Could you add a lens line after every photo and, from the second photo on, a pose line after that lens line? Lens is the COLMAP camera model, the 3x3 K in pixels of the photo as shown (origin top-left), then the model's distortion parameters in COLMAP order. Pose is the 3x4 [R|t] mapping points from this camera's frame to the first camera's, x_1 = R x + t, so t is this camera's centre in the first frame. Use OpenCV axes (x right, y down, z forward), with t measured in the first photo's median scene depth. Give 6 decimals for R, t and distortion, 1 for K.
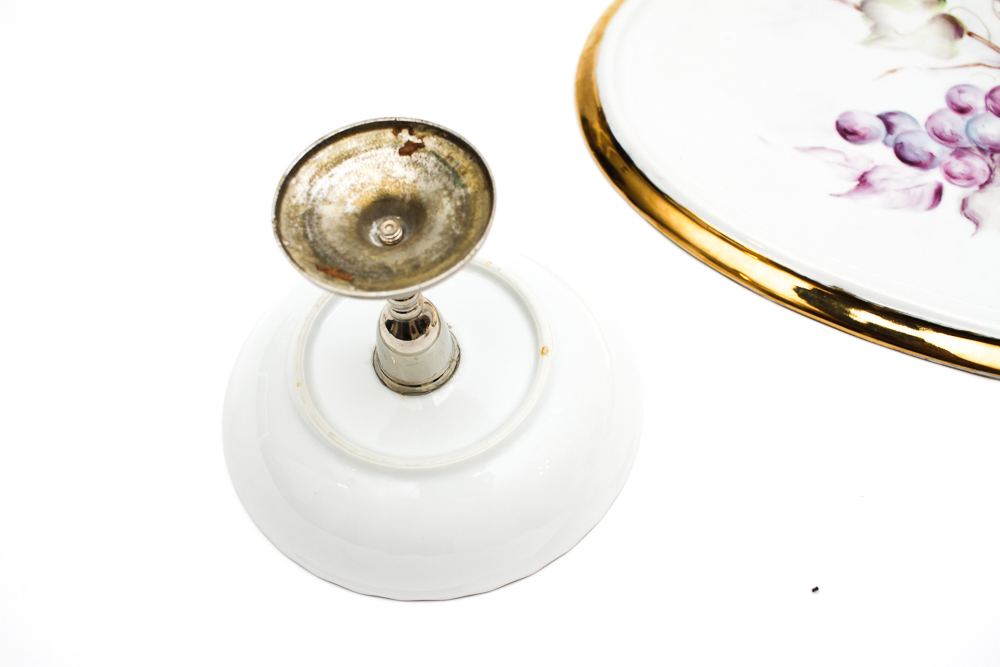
lens RADIAL K [[1131.5, 0, 496.6], [0, 1131.5, 330.7], [0, 0, 1]] dist [-0.089195, 0.000000]
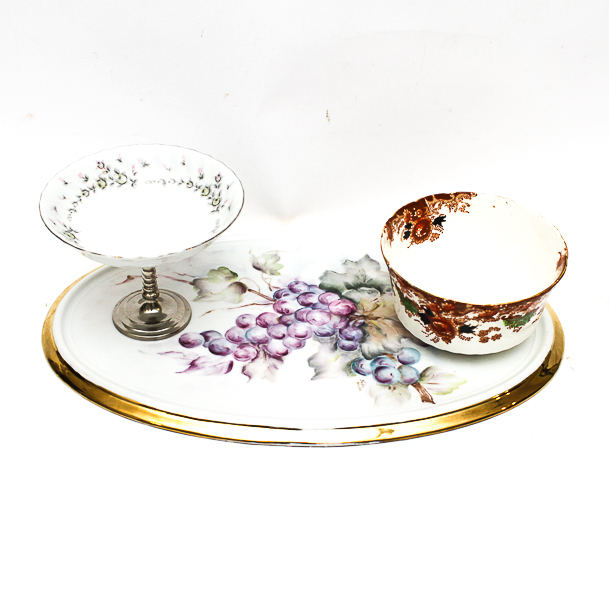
lens RADIAL K [[1135.0, 0, 309.6], [0, 1135.0, 303.9], [0, 0, 1]] dist [-0.069839, 0.000000]
pose [[0.965465, -0.080992, 0.247625, 0.043510], [0.156326, 0.940433, -0.301908, 0.383437], [-0.208423, 0.330192, 0.920616, -0.866292]]
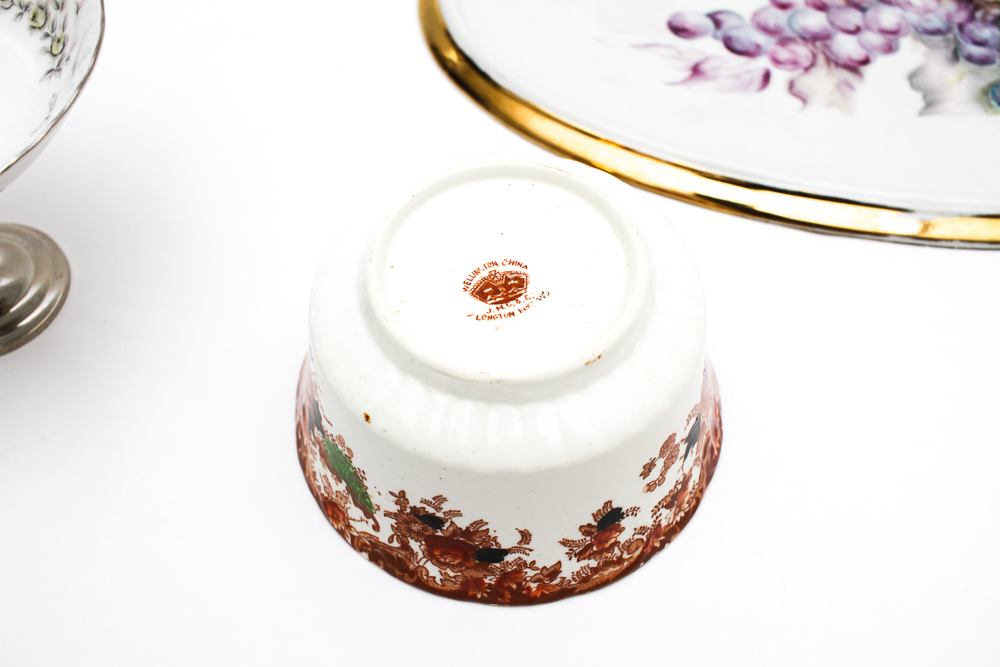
lens RADIAL K [[1131.5, 0, 493.1], [0, 1131.5, 328.7], [0, 0, 1]] dist [-0.089195, 0.000000]
pose [[0.992284, -0.063132, 0.106712, 0.009628], [0.068359, 0.996597, -0.046049, 0.140654], [-0.103442, 0.052988, 0.993223, -0.017004]]
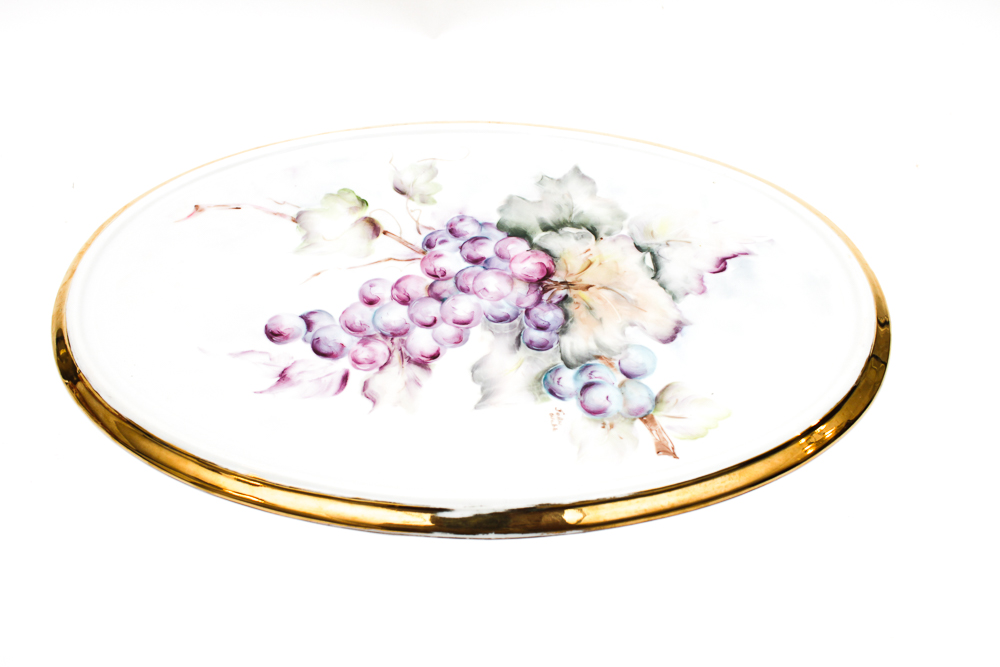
lens RADIAL K [[1131.5, 0, 497.3], [0, 1131.5, 331.7], [0, 0, 1]] dist [-0.089195, 0.000000]
pose [[0.974141, -0.124012, 0.188865, 0.320722], [0.141006, 0.986825, -0.079328, -0.052029], [-0.176539, 0.103908, 0.978794, -0.214332]]
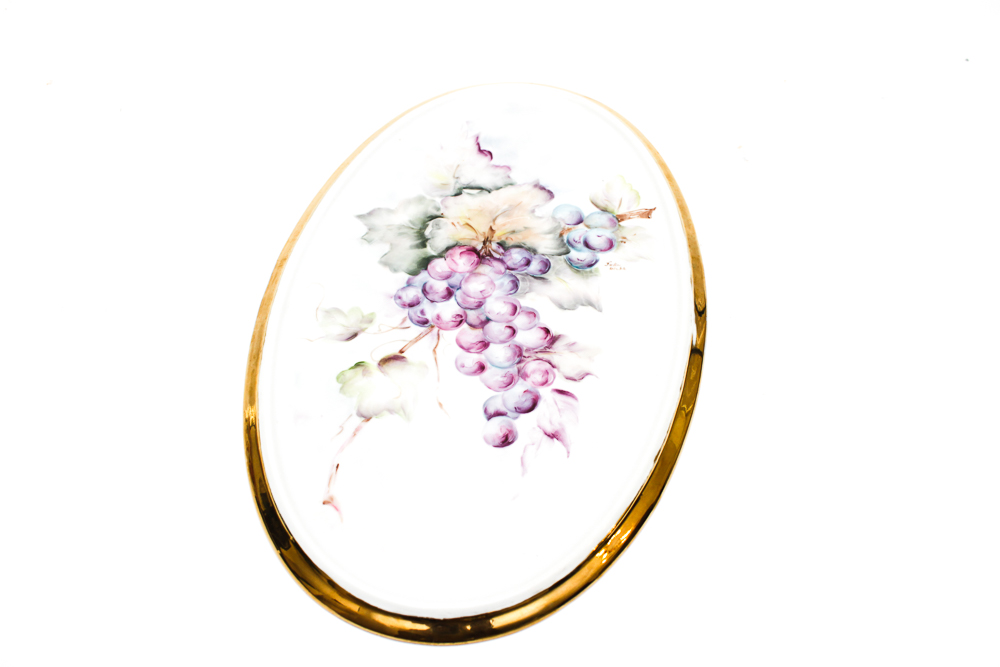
lens RADIAL K [[1131.5, 0, 496.0], [0, 1131.5, 330.3], [0, 0, 1]] dist [-0.089195, 0.000000]
pose [[-0.070954, -0.722184, 0.688052, -0.496935], [0.837605, 0.331431, 0.434249, -0.801954], [-0.541650, 0.607127, 0.581388, 0.167542]]
